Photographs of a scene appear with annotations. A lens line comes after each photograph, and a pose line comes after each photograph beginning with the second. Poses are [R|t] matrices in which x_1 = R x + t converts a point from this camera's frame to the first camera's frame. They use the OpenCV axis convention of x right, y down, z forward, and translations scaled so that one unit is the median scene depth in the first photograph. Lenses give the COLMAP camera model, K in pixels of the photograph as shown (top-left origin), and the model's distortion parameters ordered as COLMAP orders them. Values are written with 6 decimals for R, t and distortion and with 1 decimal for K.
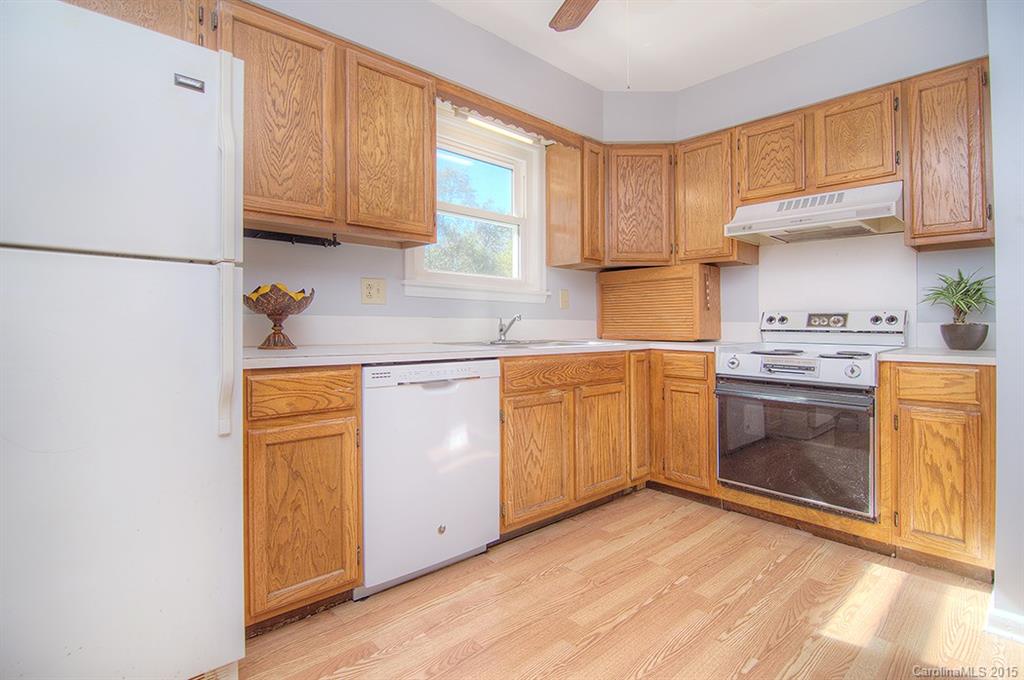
lens RADIAL K [[507.5, 0, 509.6], [0, 507.5, 316.4], [0, 0, 1]] dist [0.002287, -0.000646]
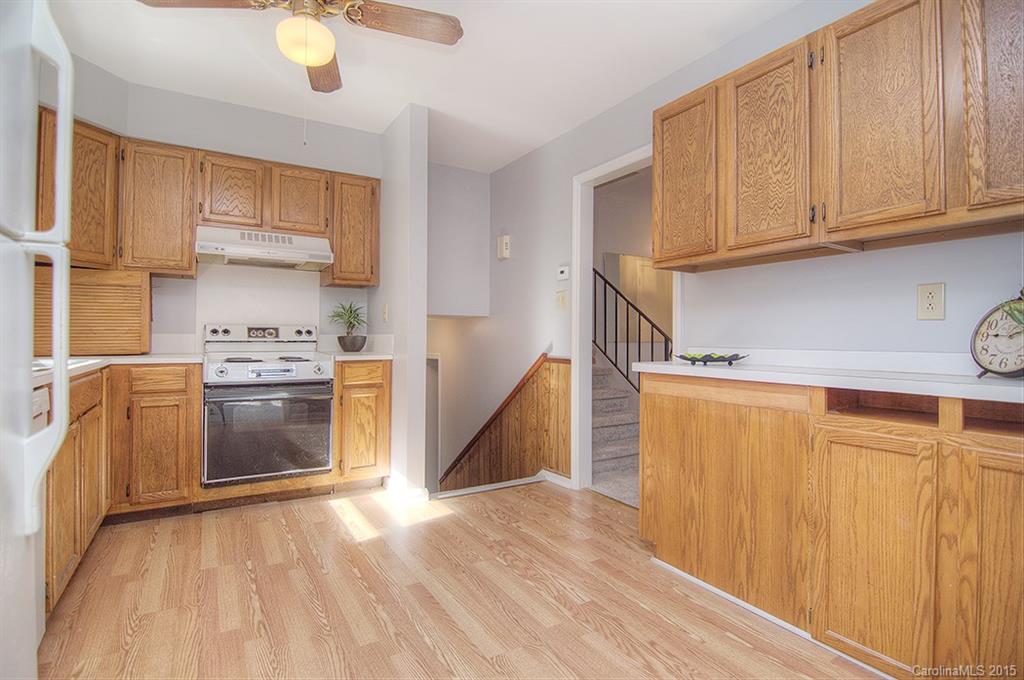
lens RADIAL K [[507.5, 0, 509.6], [0, 507.5, 316.4], [0, 0, 1]] dist [0.002287, -0.000646]
pose [[0.203251, 0.036229, 0.978456, -0.513948], [-0.016601, 0.999299, -0.033552, -0.000635], [-0.978986, -0.009424, 0.203710, 0.166910]]
